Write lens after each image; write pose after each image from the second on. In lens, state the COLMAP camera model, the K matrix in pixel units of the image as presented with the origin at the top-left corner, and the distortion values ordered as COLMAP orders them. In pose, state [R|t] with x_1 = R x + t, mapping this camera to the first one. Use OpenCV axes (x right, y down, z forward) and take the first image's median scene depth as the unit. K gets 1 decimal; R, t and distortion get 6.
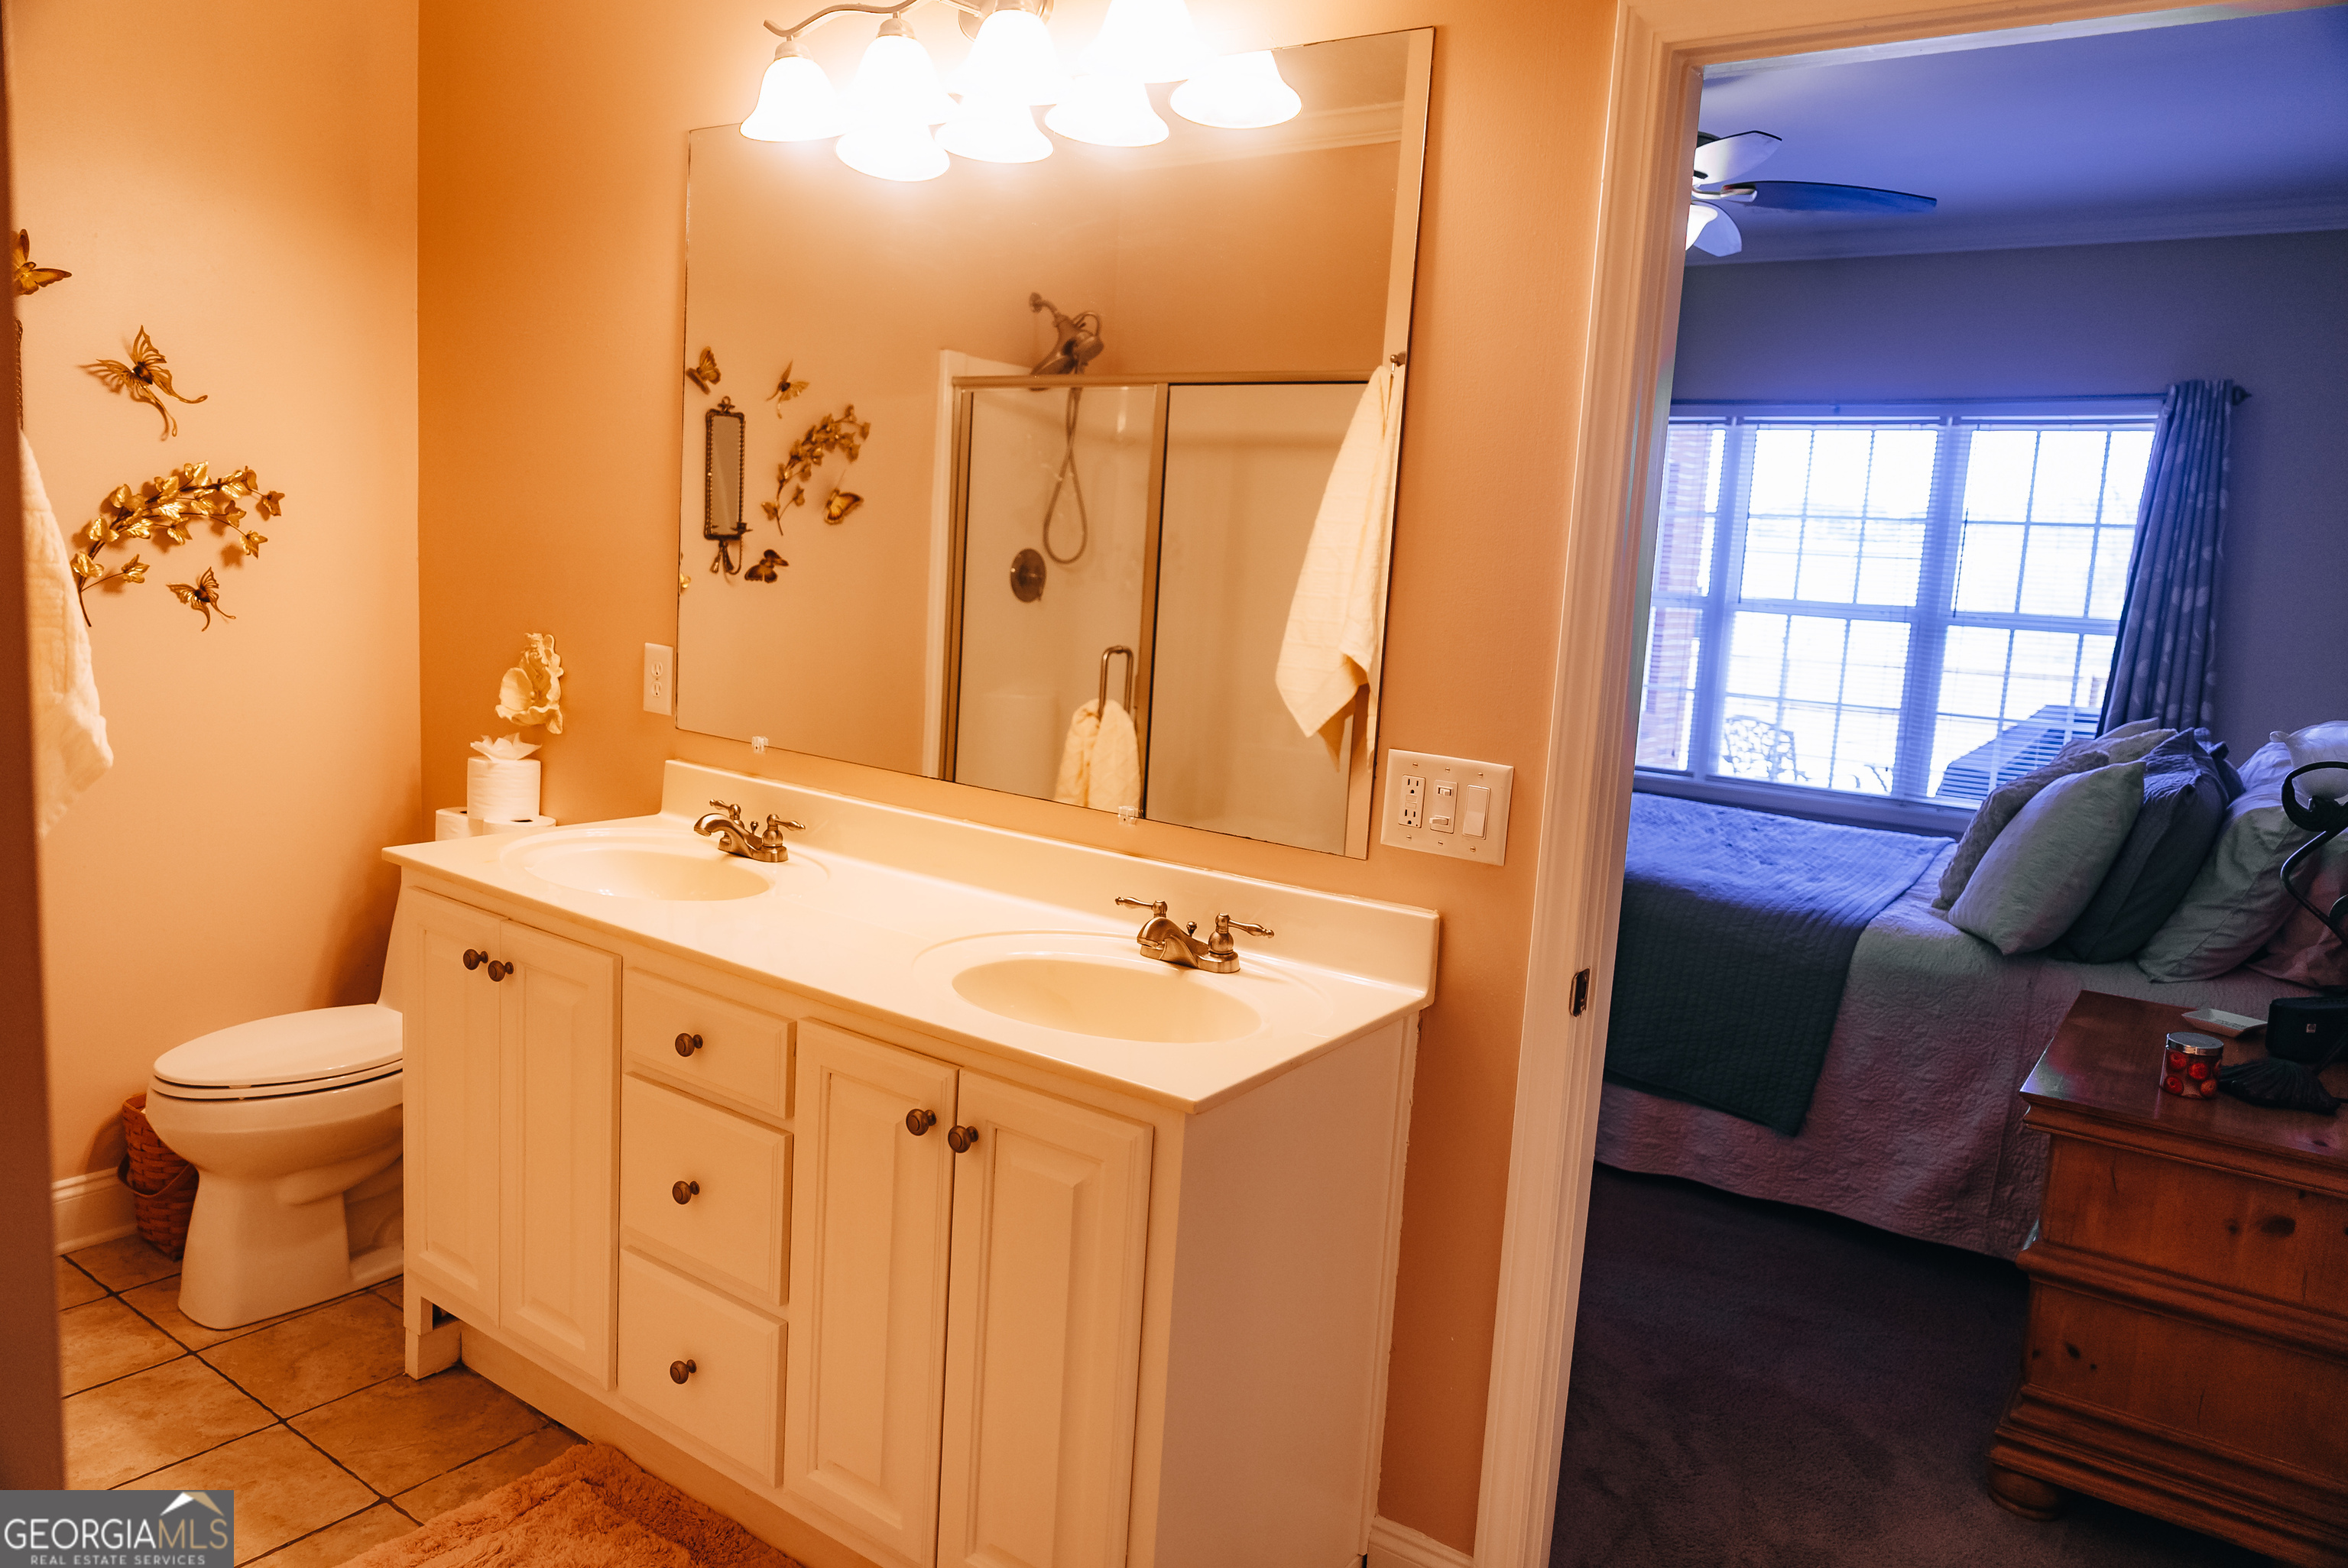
lens RADIAL K [[1576.3, 0, 1168.3], [0, 1576.3, 770.6], [0, 0, 1]] dist [-0.010334, 0.009409]
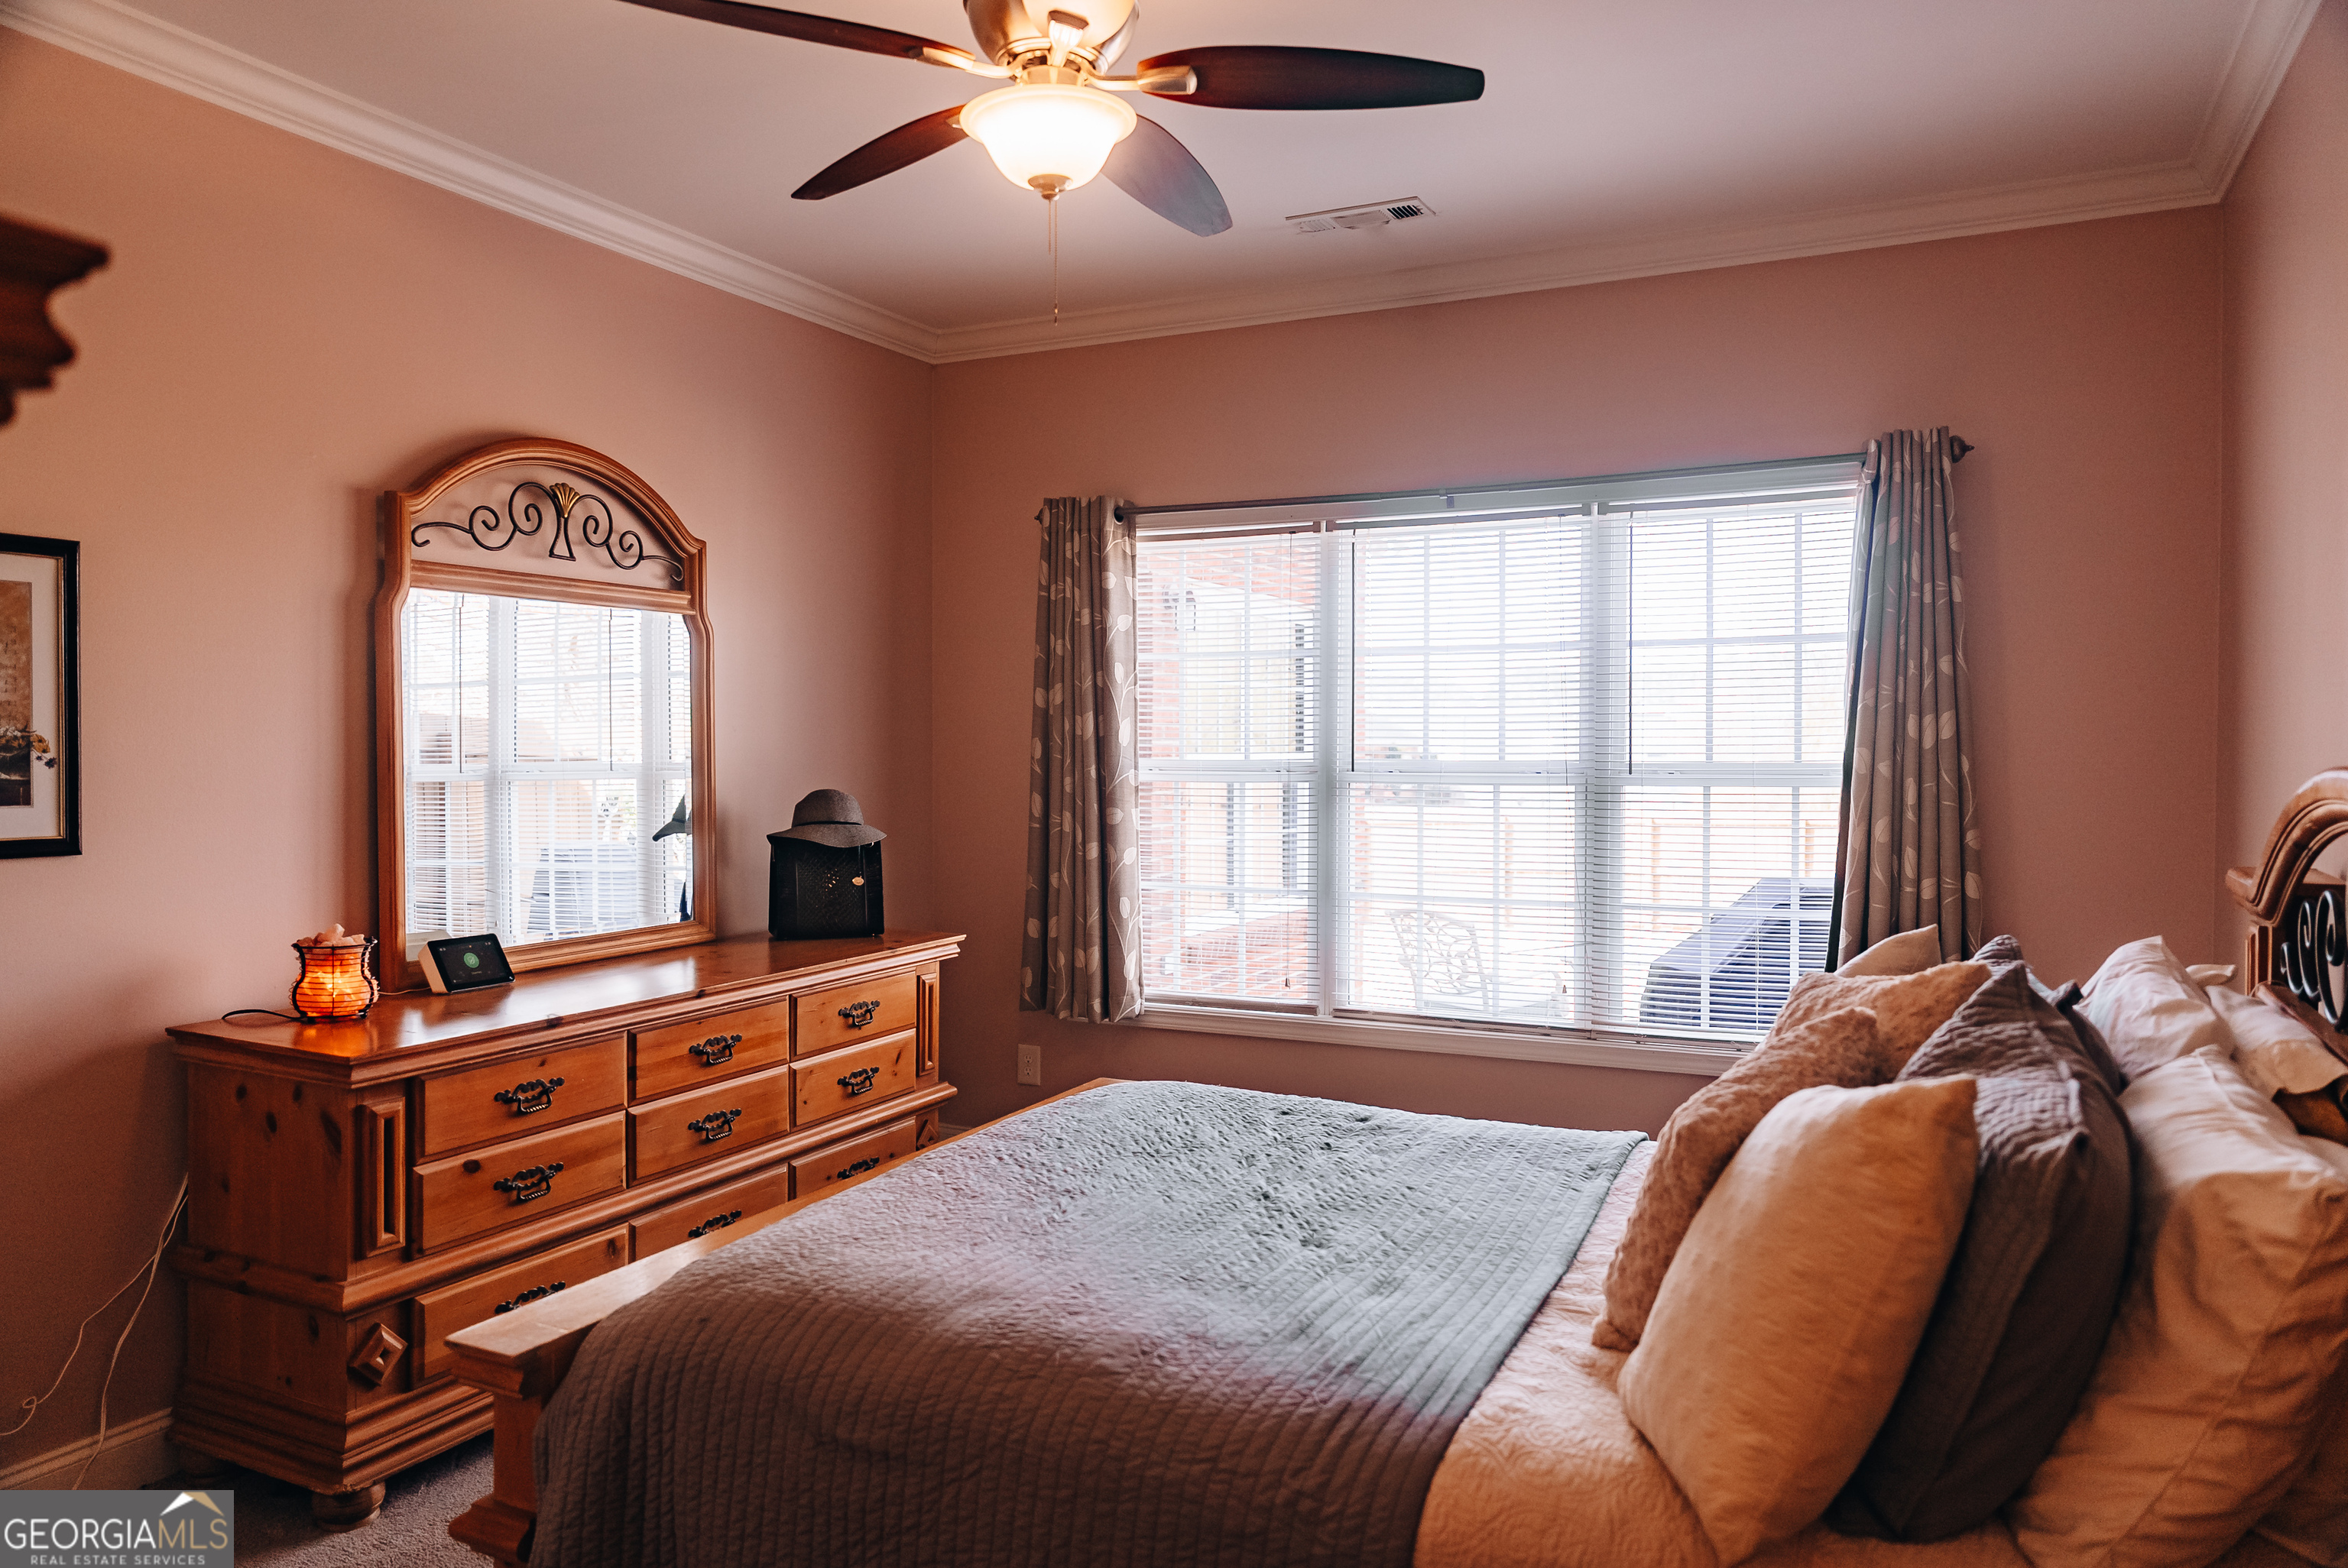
lens RADIAL K [[1576.3, 0, 1168.3], [0, 1576.3, 770.6], [0, 0, 1]] dist [-0.010334, 0.009409]
pose [[0.987247, -0.056294, 0.148913, 0.204842], [0.073835, 0.990615, -0.115024, -0.034872], [-0.141040, 0.124552, 0.982138, 0.357284]]
